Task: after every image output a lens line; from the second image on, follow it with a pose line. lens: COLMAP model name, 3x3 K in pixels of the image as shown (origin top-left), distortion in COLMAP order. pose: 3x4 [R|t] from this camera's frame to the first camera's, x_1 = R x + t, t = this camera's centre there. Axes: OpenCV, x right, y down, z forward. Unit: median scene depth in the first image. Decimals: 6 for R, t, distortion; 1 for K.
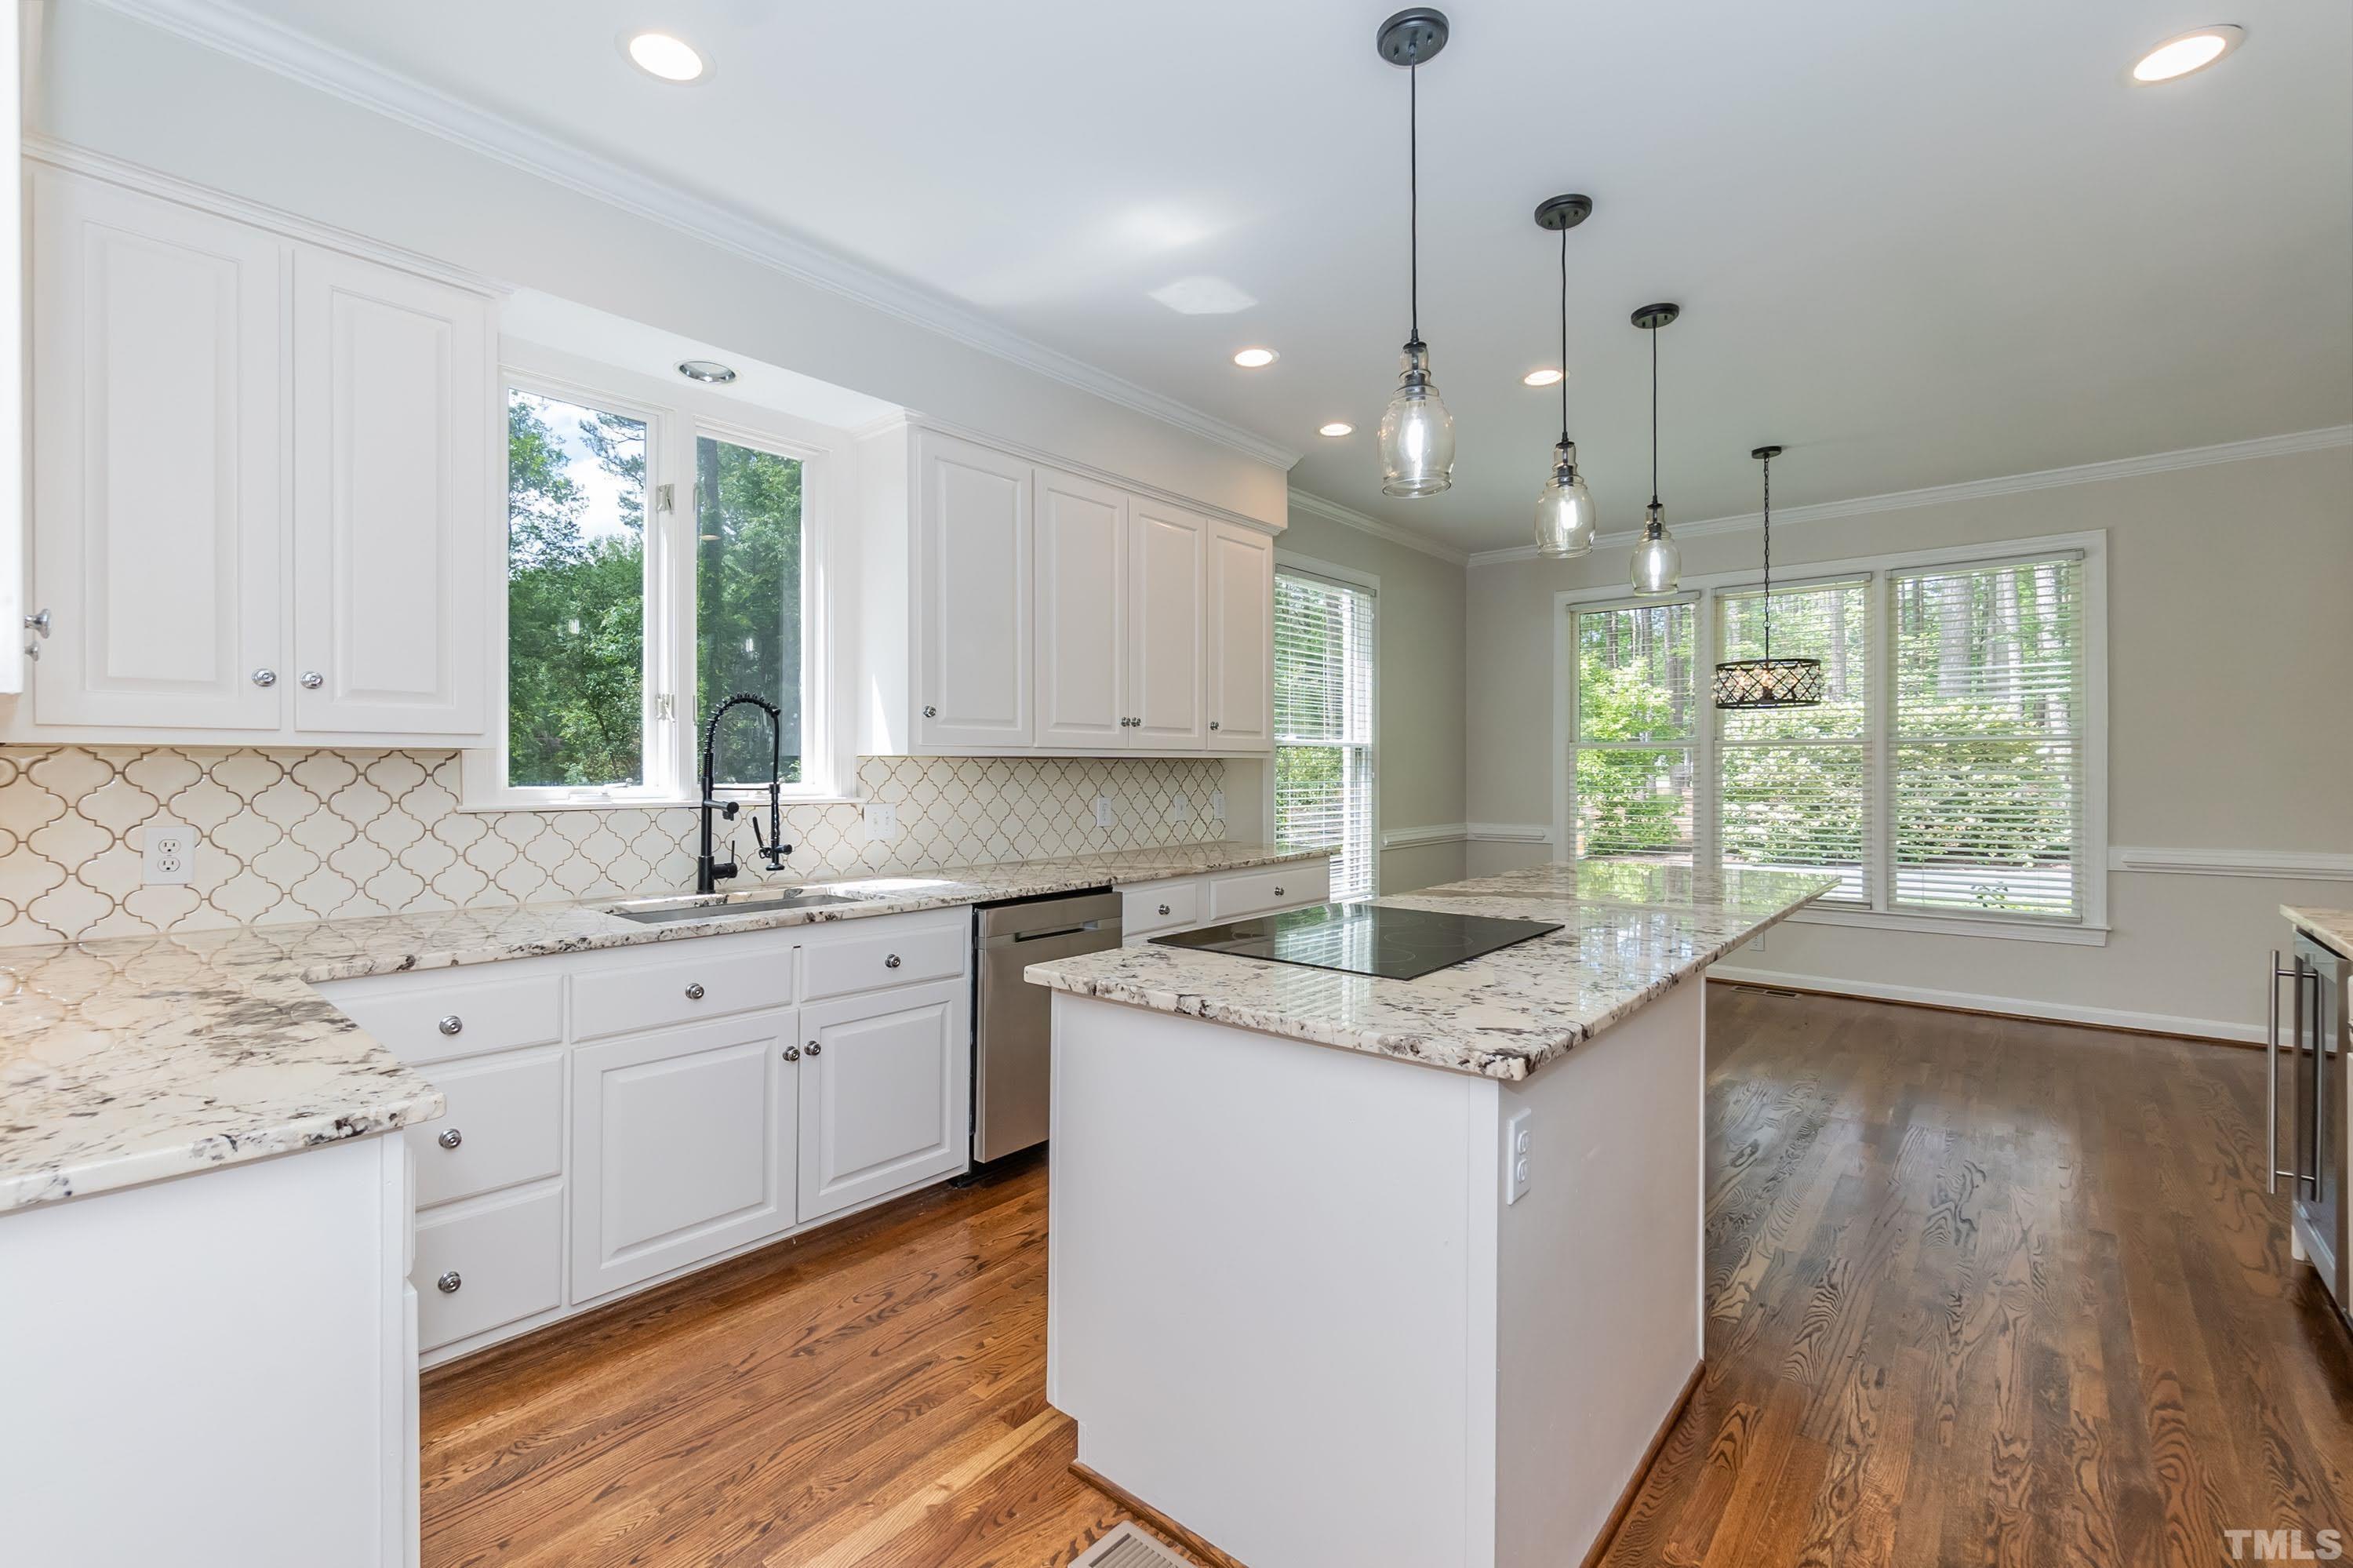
lens RADIAL K [[1046.1, 0, 1164.7], [0, 1046.1, 773.8], [0, 0, 1]] dist [-0.002321, -0.000573]
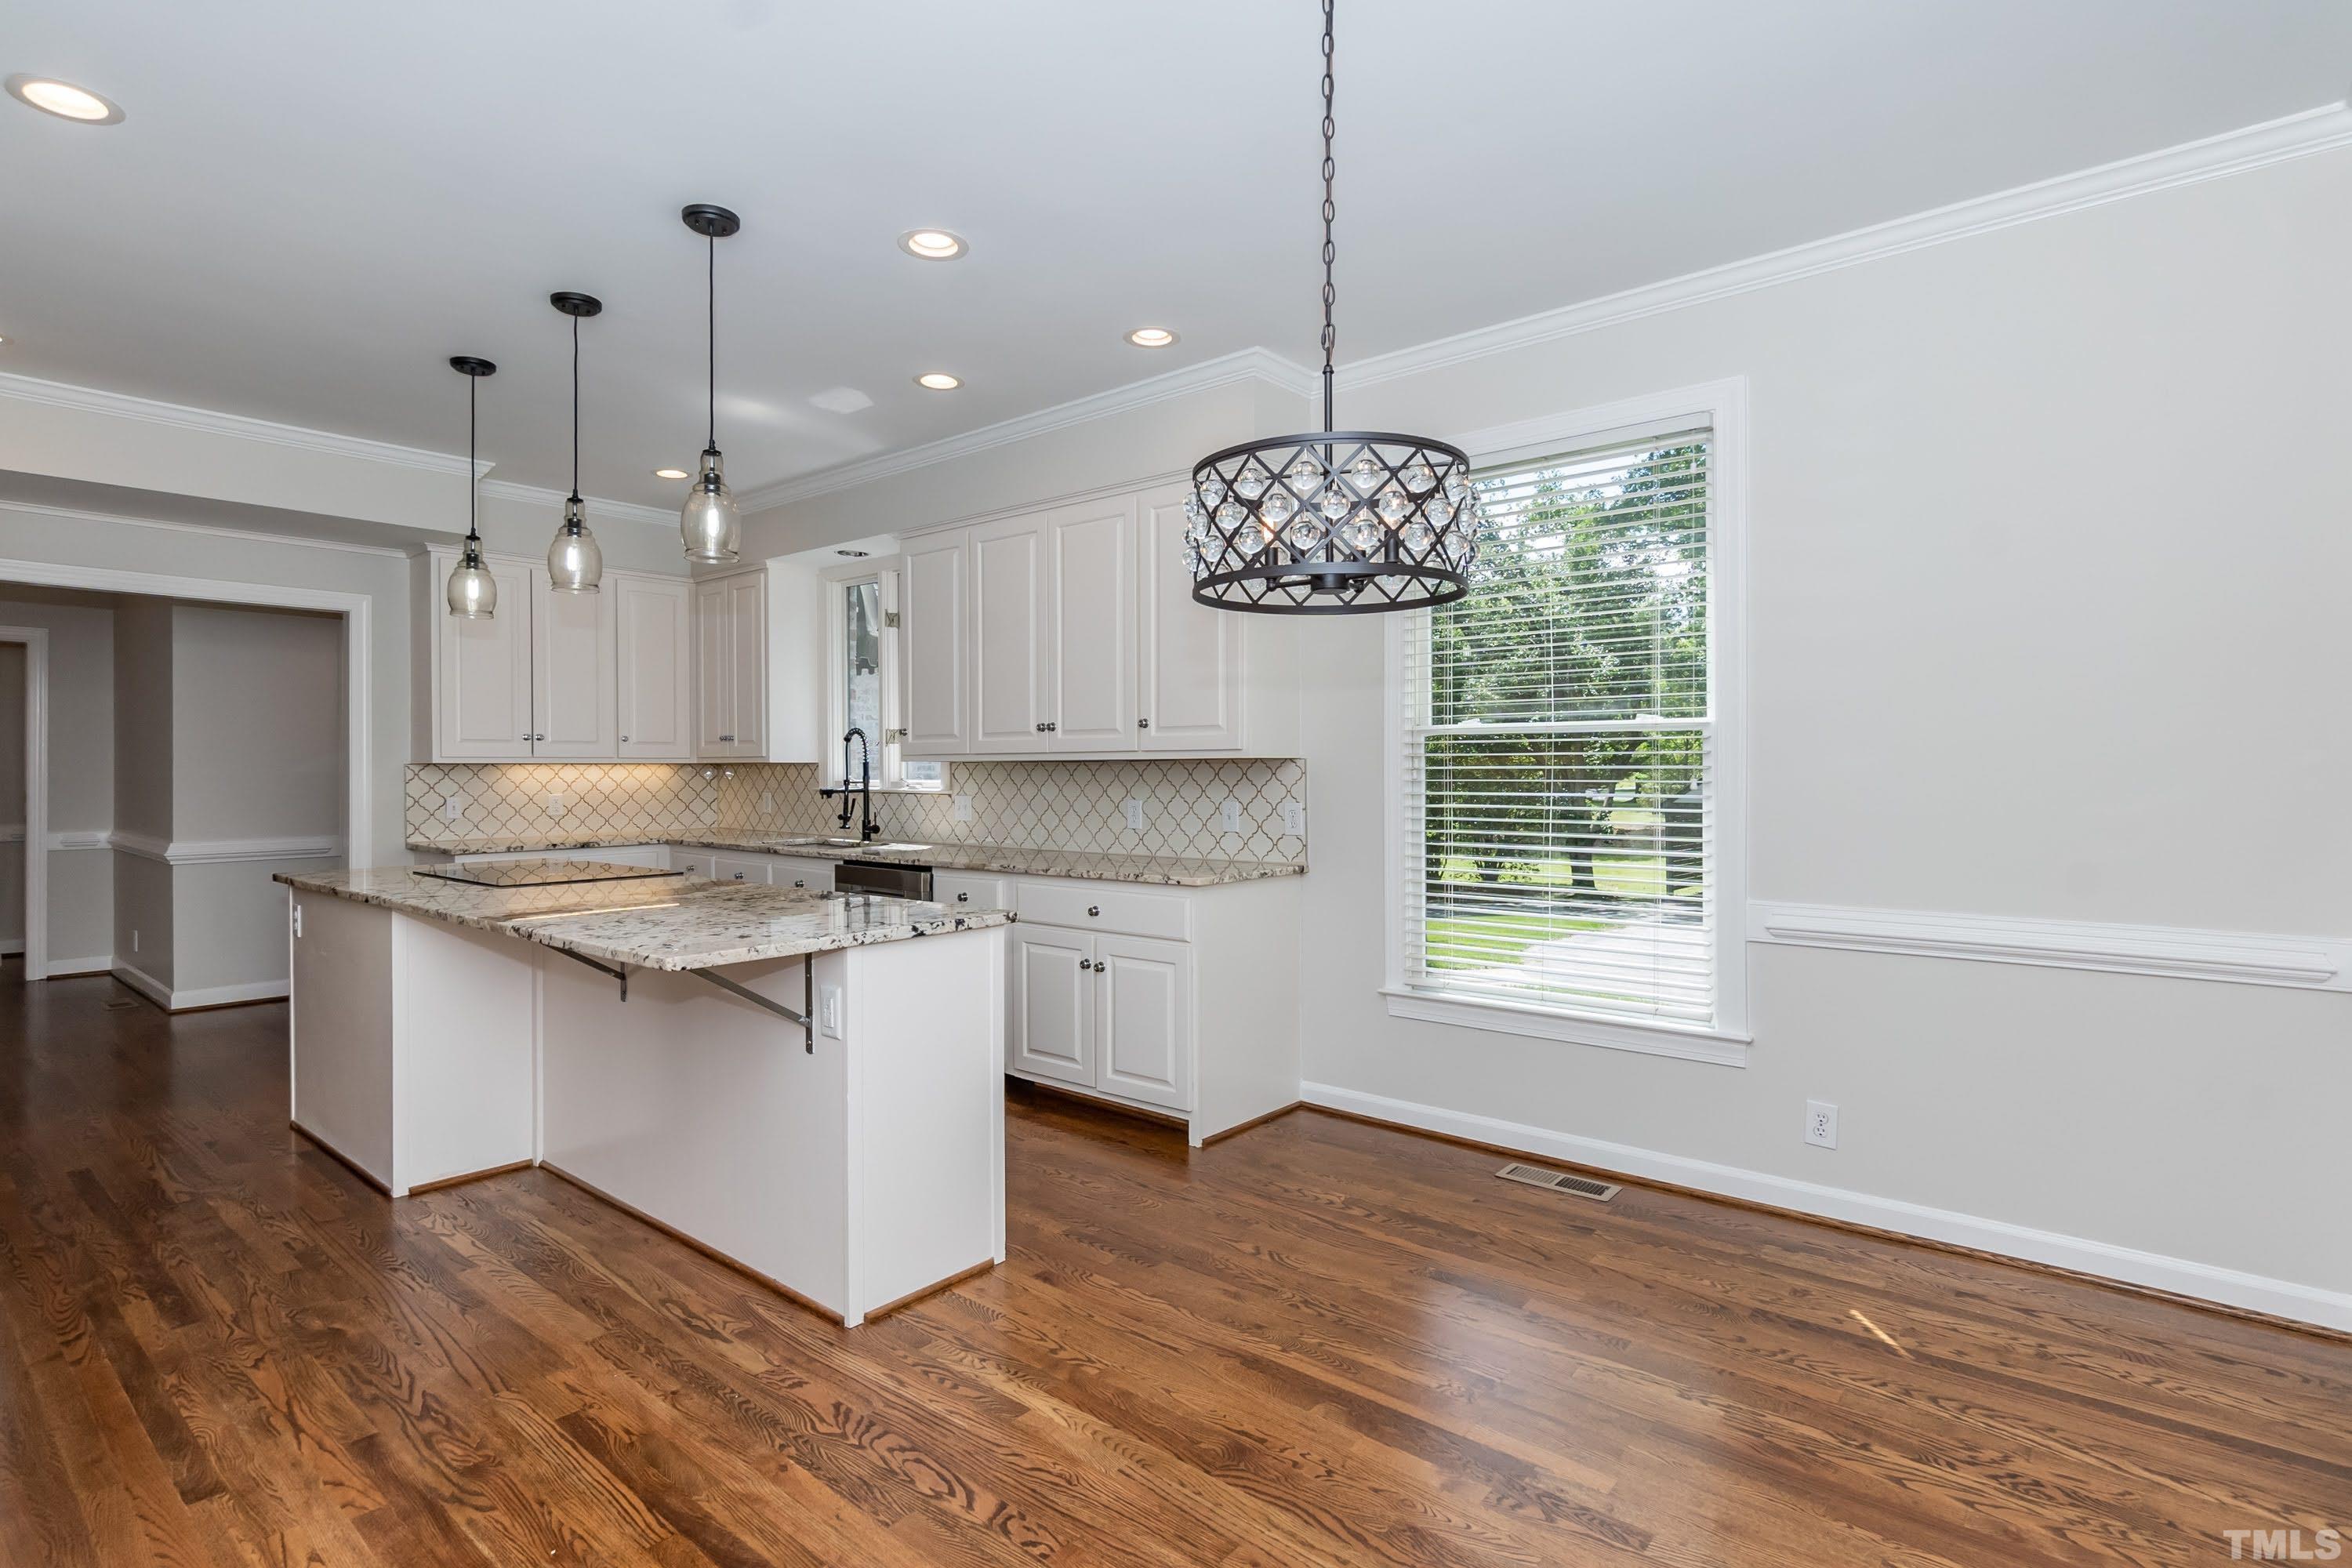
lens RADIAL K [[1172.7, 0, 1172.0], [0, 1172.7, 733.9], [0, 0, 1]] dist [-0.001125, 0.000558]
pose [[-0.010557, -0.030460, -0.999480, 1.260323], [-0.004517, 0.999527, -0.030414, -0.007590], [0.999934, 0.004193, -0.010690, 1.238918]]
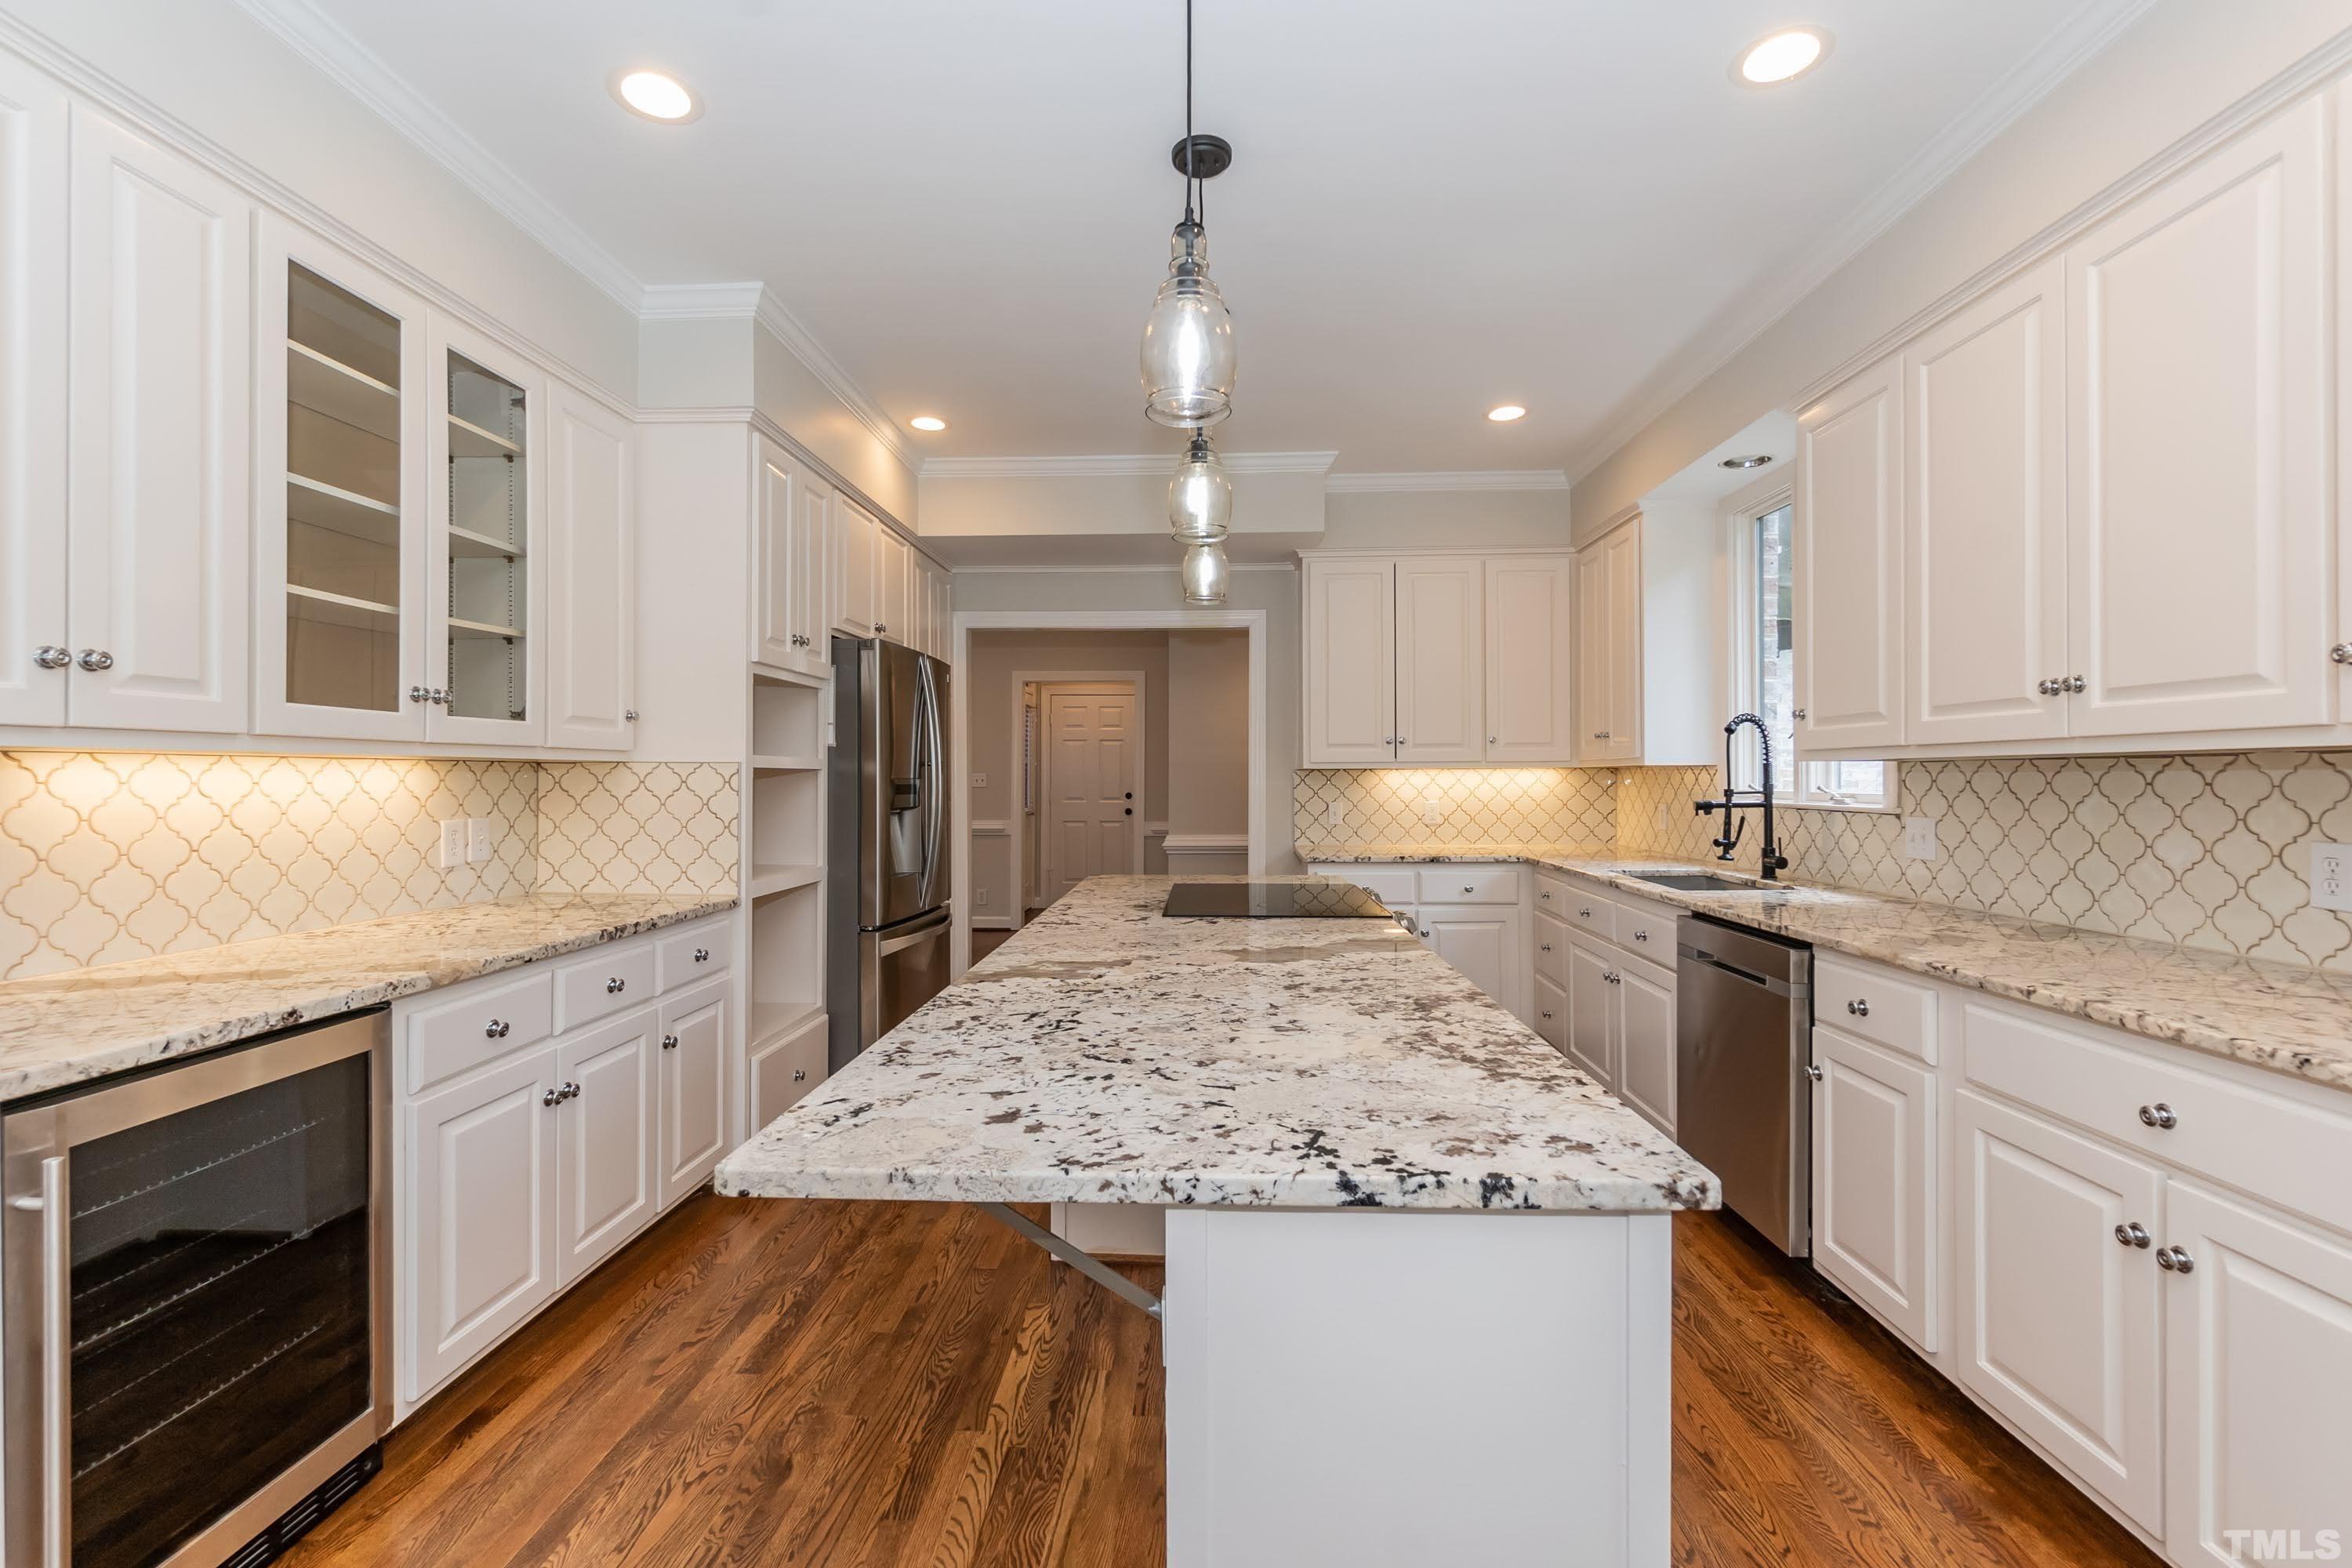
lens RADIAL K [[1045.6, 0, 1164.2], [0, 1045.6, 773.8], [0, 0, 1]] dist [-0.002321, -0.000573]
pose [[-0.799080, -0.000228, -0.601224, 0.694338], [-0.001236, 0.999998, 0.001263, -0.006418], [0.601223, 0.001753, -0.799079, 1.245120]]
